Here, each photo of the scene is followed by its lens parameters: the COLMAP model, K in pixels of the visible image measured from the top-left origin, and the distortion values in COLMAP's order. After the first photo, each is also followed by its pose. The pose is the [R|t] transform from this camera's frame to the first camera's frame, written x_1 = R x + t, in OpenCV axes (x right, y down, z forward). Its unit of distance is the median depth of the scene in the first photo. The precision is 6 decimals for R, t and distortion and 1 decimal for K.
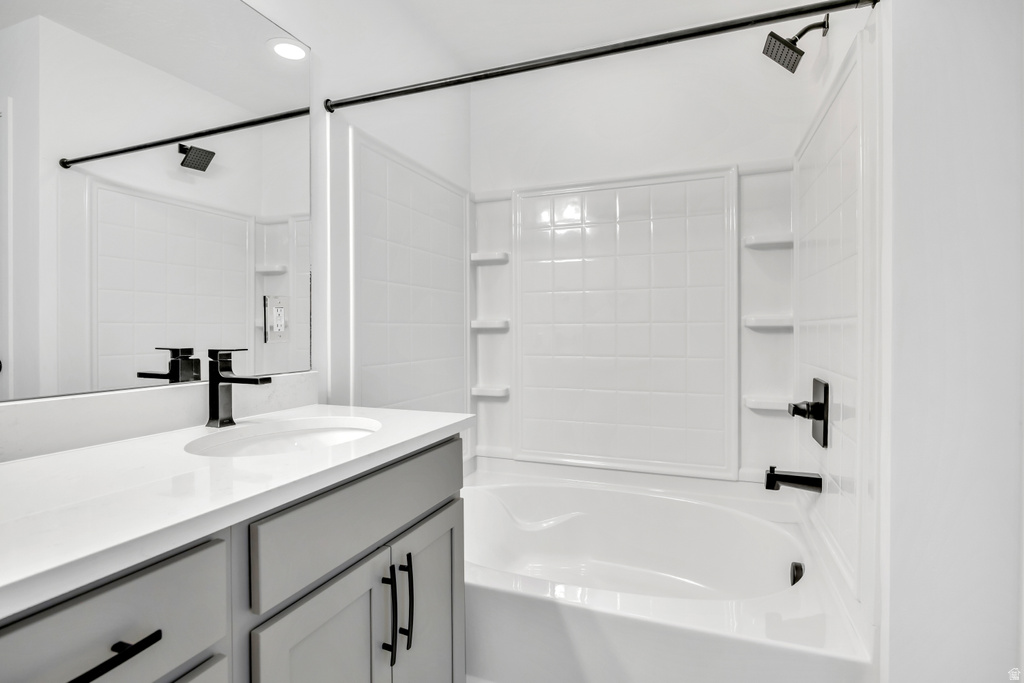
lens RADIAL K [[502.9, 0, 510.8], [0, 502.9, 336.1], [0, 0, 1]] dist [-0.025145, 0.000290]
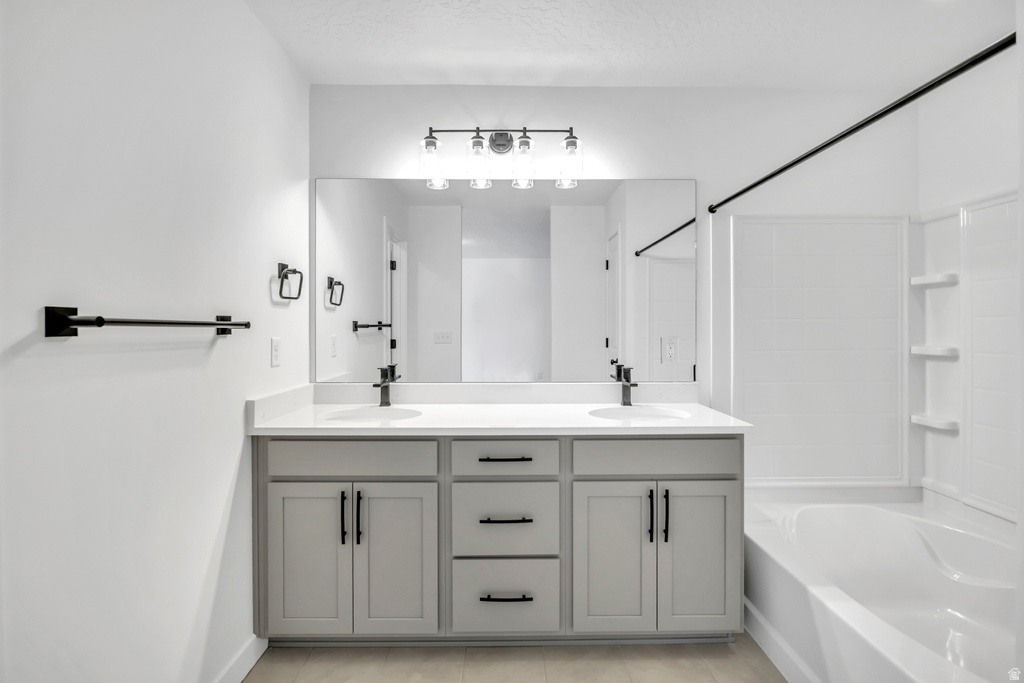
lens RADIAL K [[445.1, 0, 507.5], [0, 445.1, 334.2], [0, 0, 1]] dist [-0.000242, 0.000017]
pose [[0.372640, 0.000653, -0.927976, 0.446640], [-0.005592, 0.999983, -0.001542, -0.049976], [0.927959, 0.005764, 0.372638, -0.056887]]
